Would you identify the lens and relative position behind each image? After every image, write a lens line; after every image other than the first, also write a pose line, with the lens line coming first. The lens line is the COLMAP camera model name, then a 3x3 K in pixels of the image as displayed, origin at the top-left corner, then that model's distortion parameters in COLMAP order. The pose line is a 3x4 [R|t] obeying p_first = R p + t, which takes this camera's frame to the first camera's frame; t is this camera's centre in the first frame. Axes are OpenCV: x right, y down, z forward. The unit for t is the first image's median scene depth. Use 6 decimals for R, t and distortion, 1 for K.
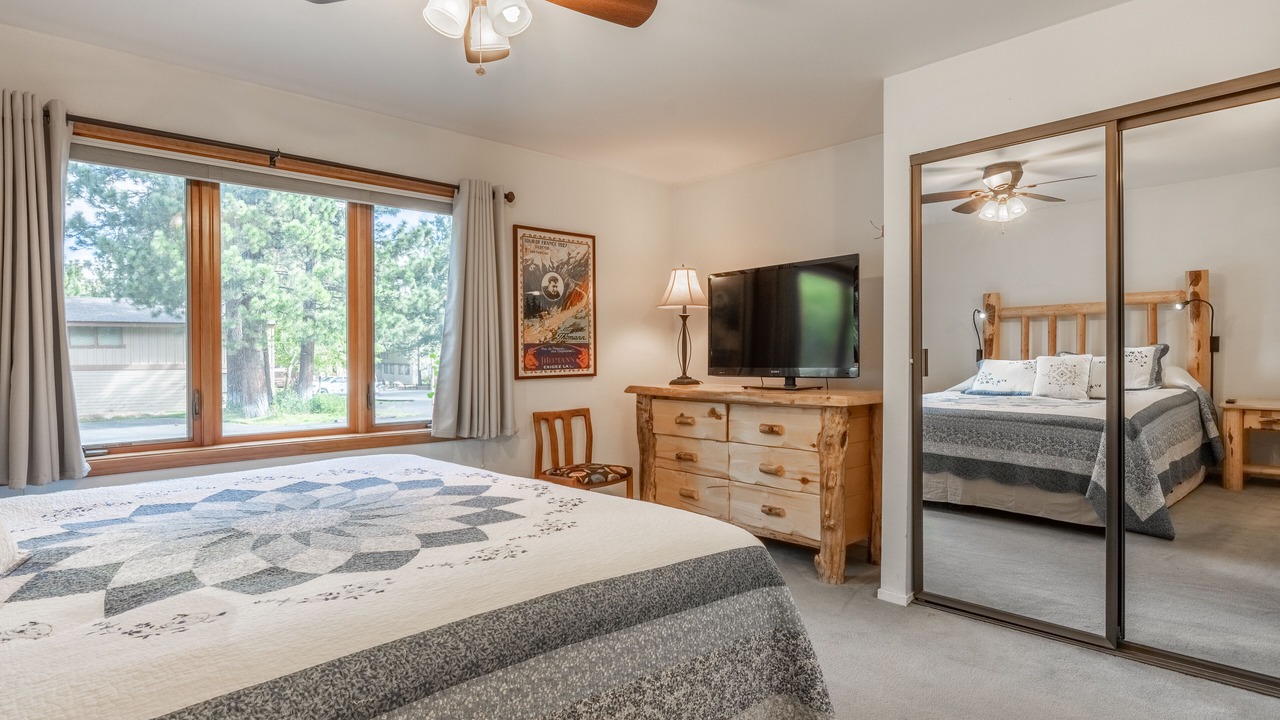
lens RADIAL K [[676.1, 0, 634.0], [0, 676.1, 356.8], [0, 0, 1]] dist [-0.000191, 0.000136]
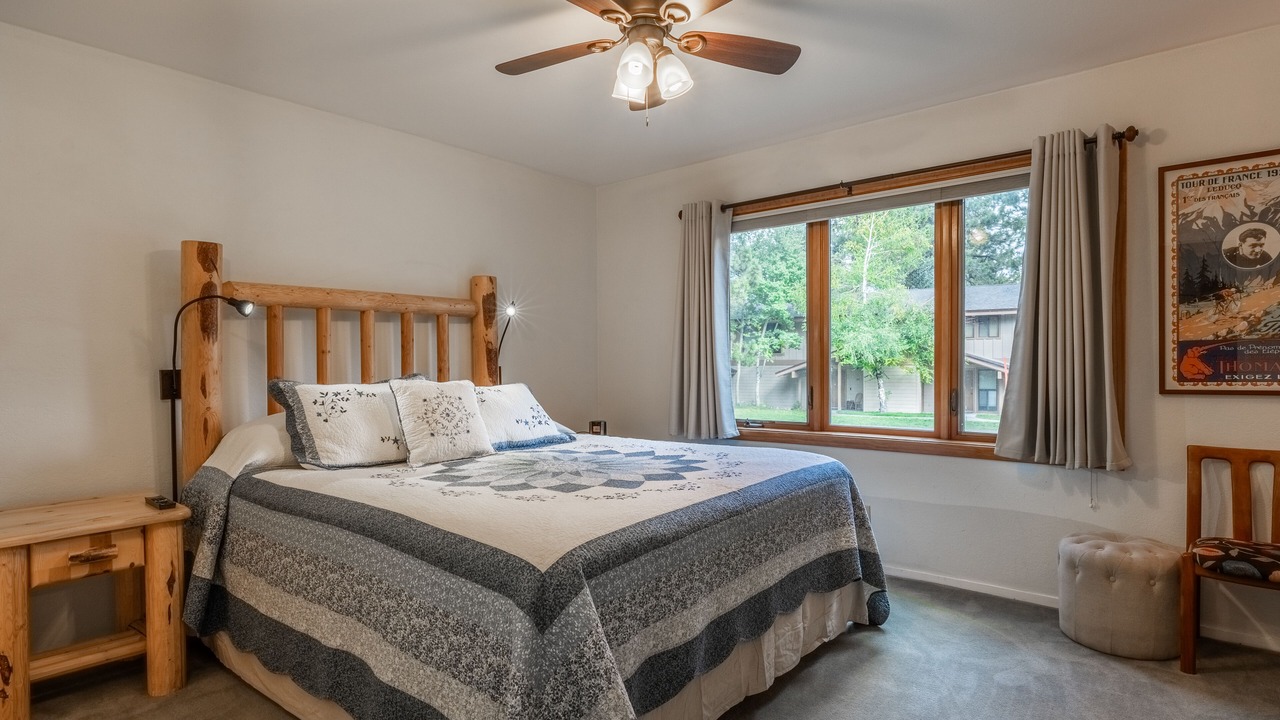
lens RADIAL K [[676.1, 0, 634.0], [0, 676.1, 356.8], [0, 0, 1]] dist [-0.000191, 0.000136]
pose [[0.112100, 0.000851, -0.993697, 0.443400], [0.004730, 0.999988, 0.001390, -0.007410], [0.993686, -0.004856, 0.112095, 0.391423]]
